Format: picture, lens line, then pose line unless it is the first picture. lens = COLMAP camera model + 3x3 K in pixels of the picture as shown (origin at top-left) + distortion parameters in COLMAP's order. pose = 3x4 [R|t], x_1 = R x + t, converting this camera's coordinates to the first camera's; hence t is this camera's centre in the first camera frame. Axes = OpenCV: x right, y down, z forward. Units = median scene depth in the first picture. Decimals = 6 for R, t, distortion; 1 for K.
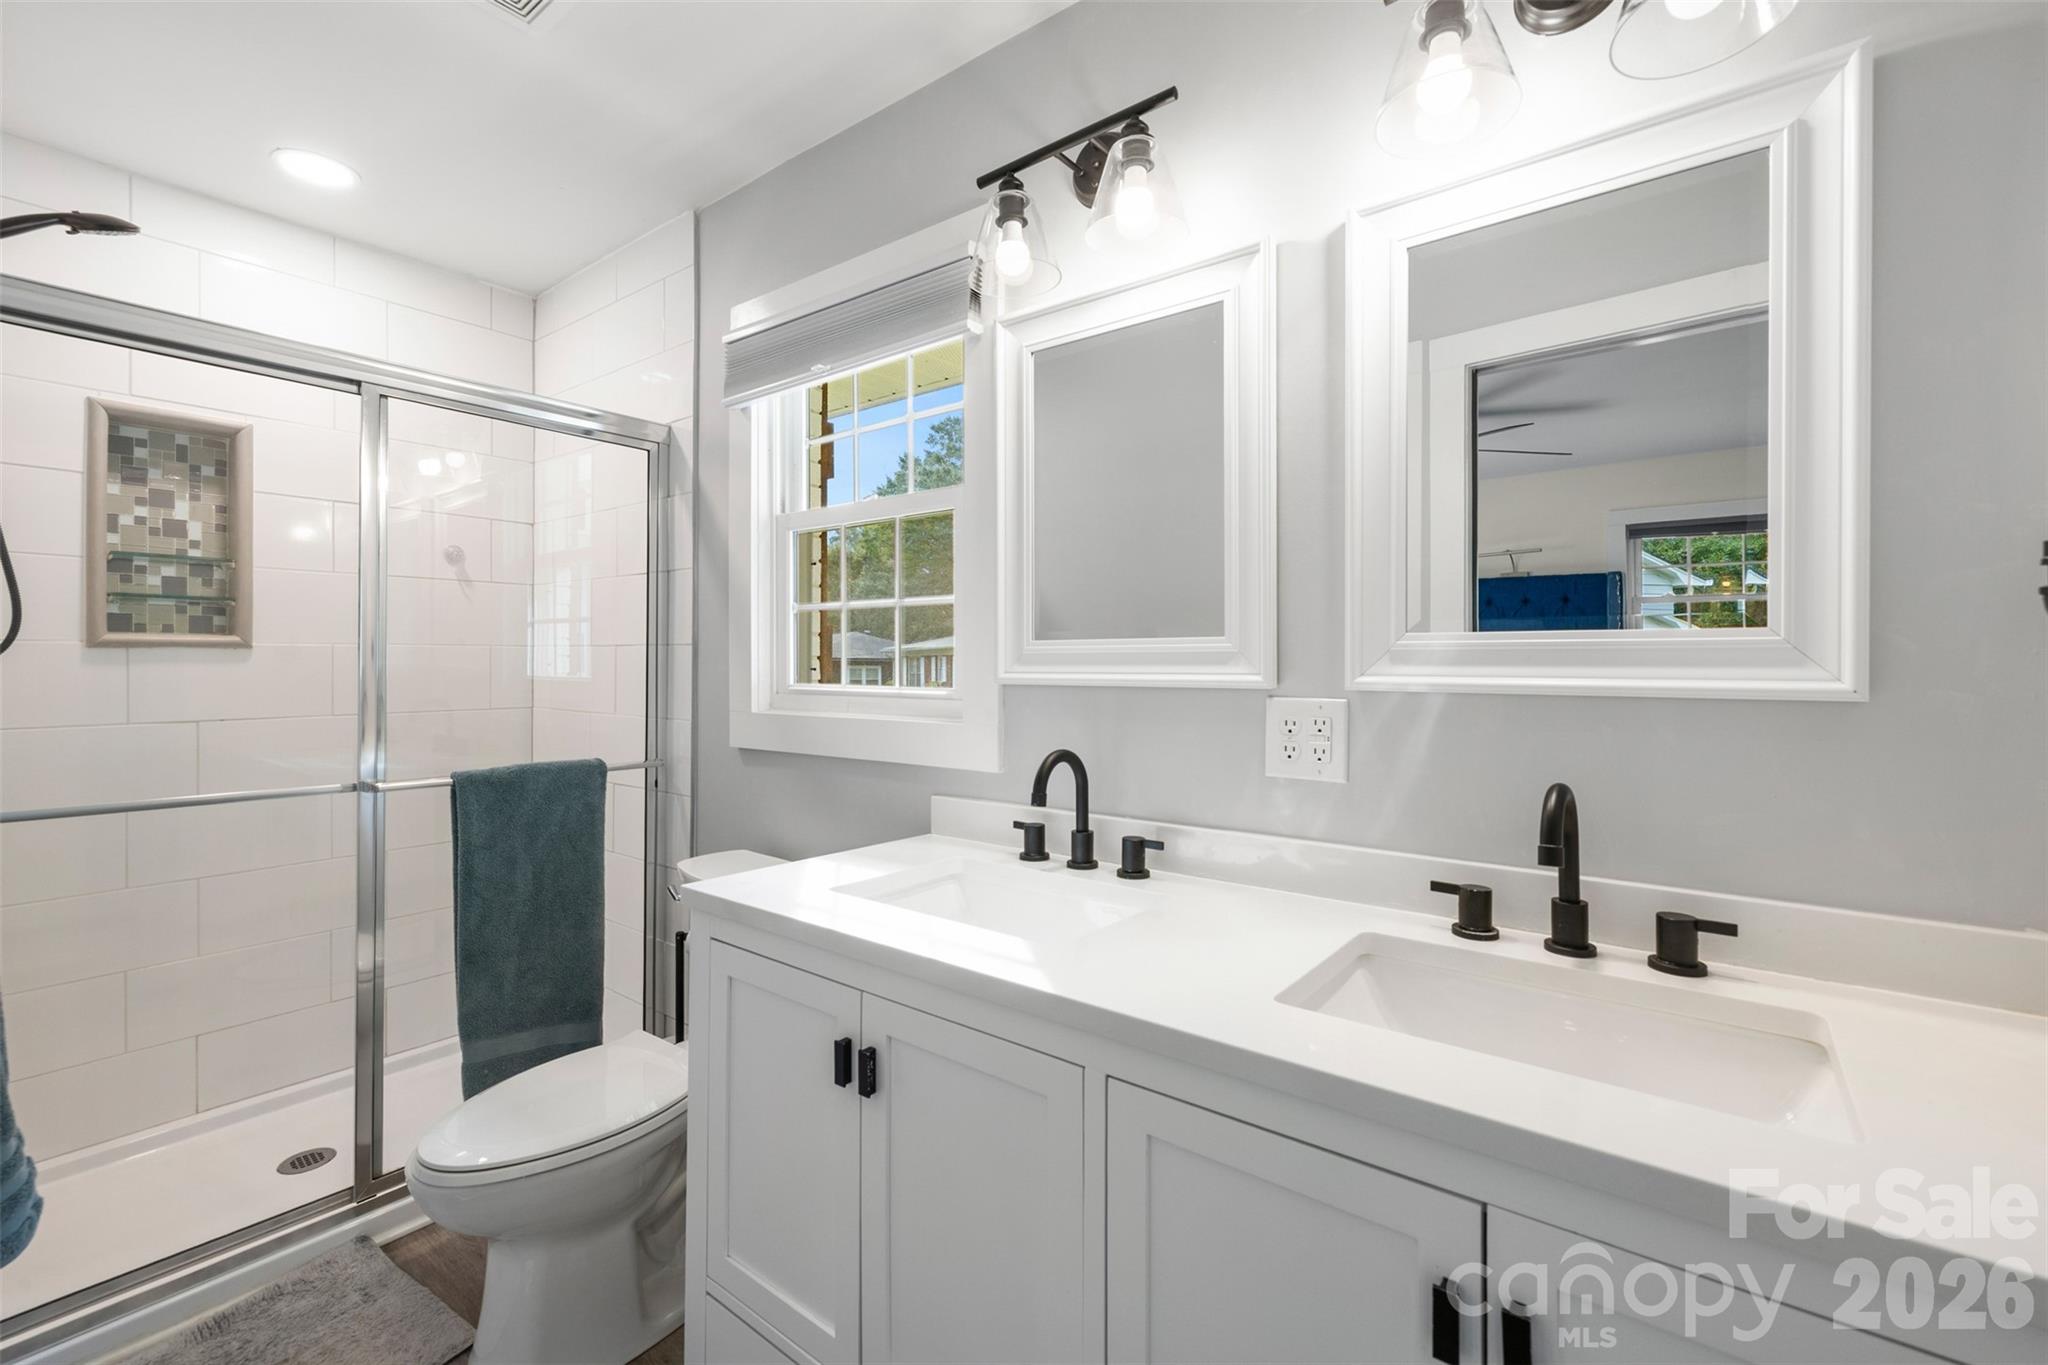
lens RADIAL K [[873.6, 0, 1029.4], [0, 873.6, 667.7], [0, 0, 1]] dist [0.004000, -0.000234]
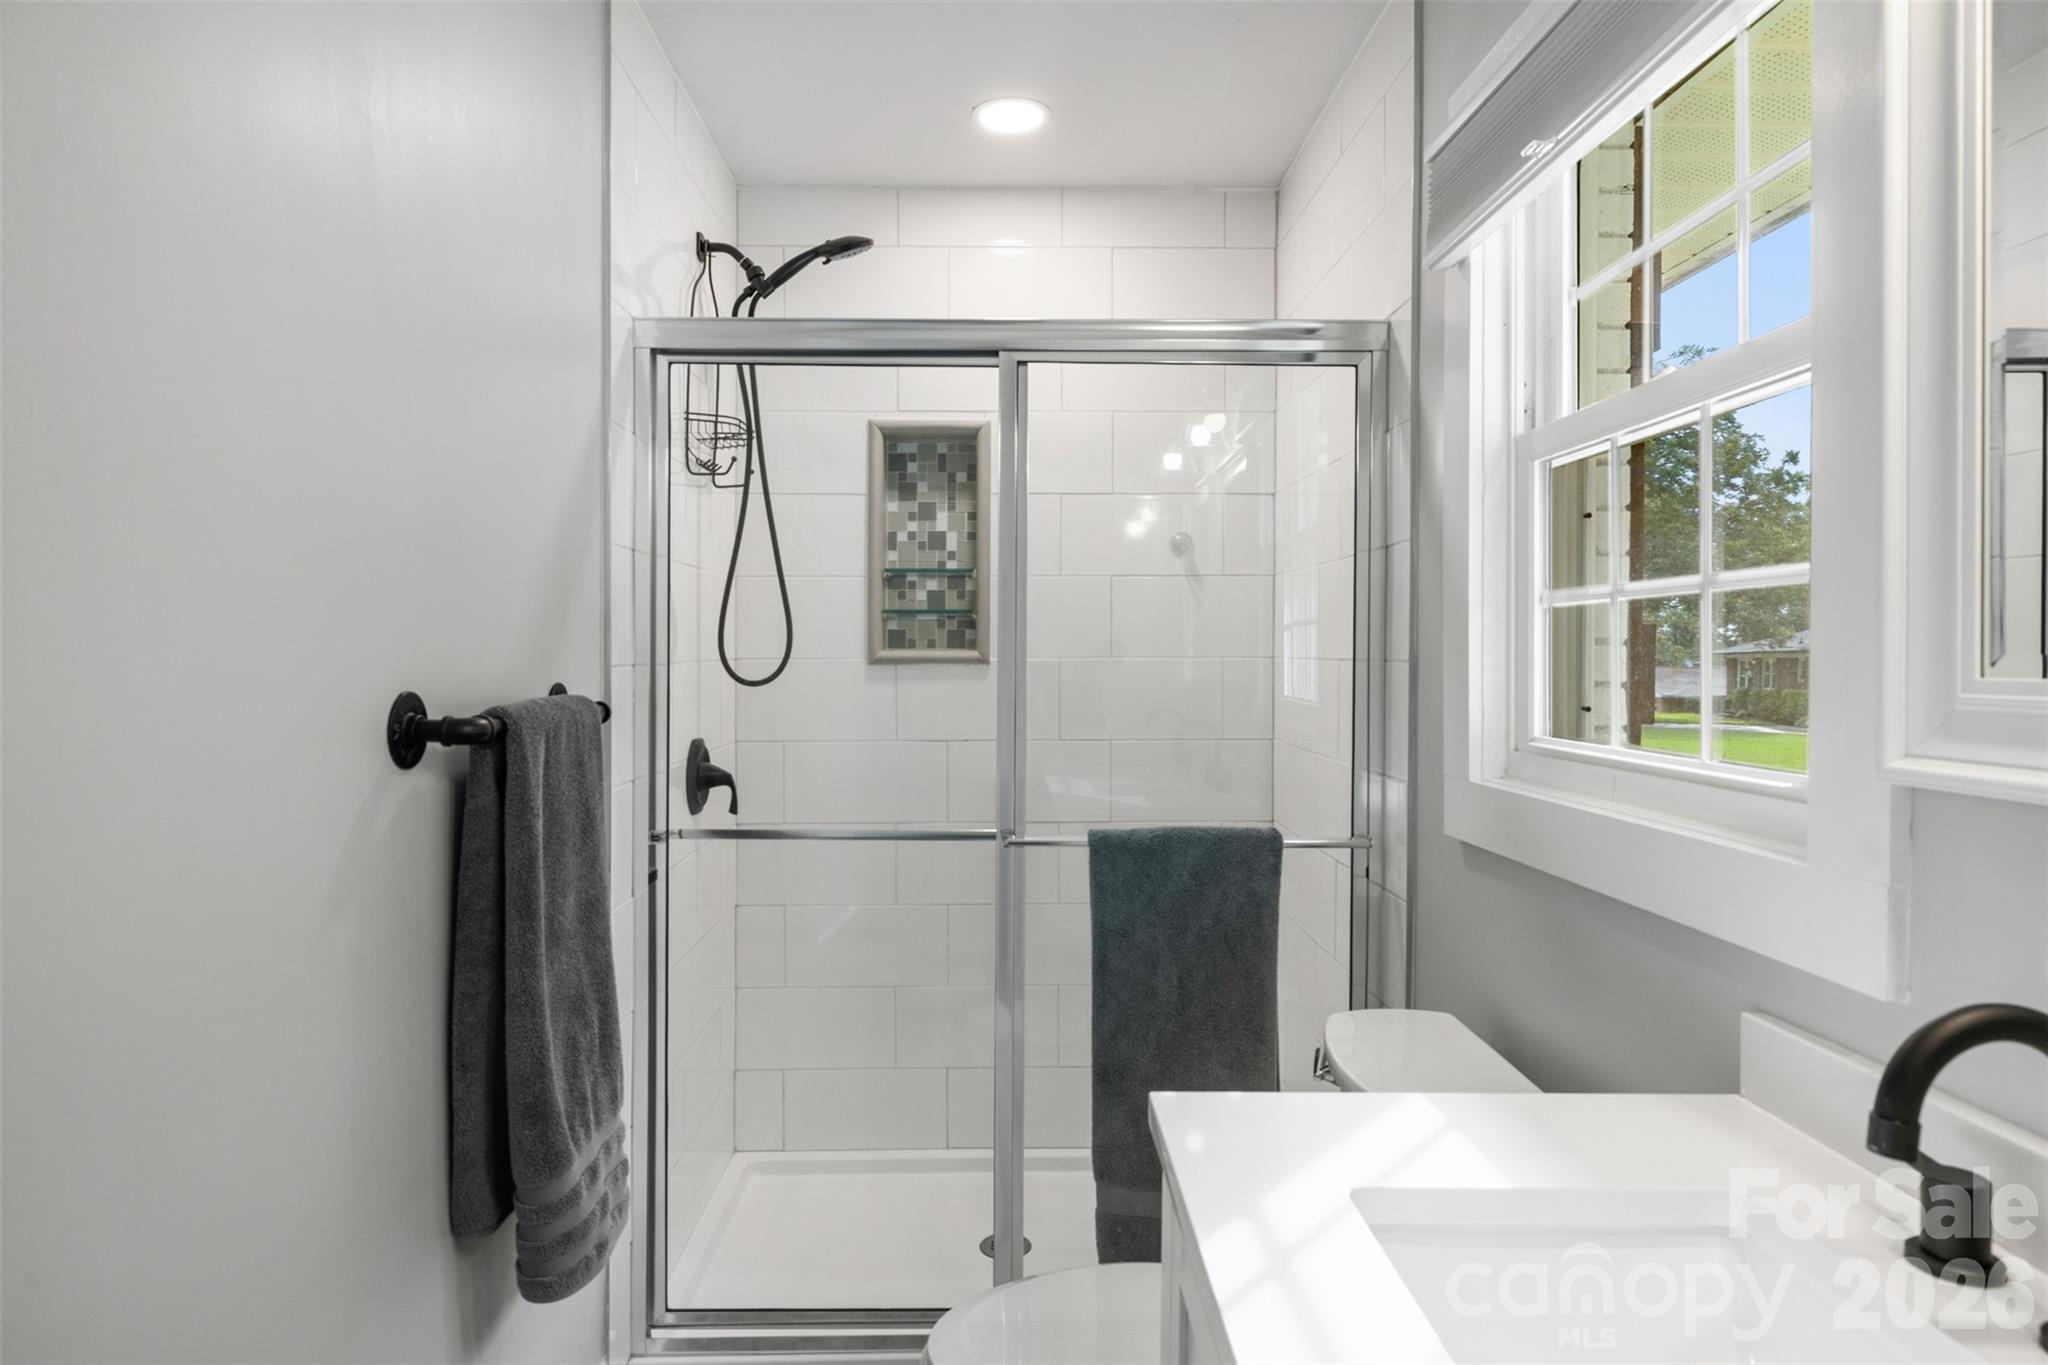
lens RADIAL K [[1170.0, 0, 1026.4], [0, 1170.0, 668.4], [0, 0, 1]] dist [0.006856, 0.000682]
pose [[0.627376, 0.008481, -0.778671, 0.101547], [-0.005662, 0.999964, 0.006329, -0.026764], [0.778696, 0.000439, 0.627401, 0.270019]]
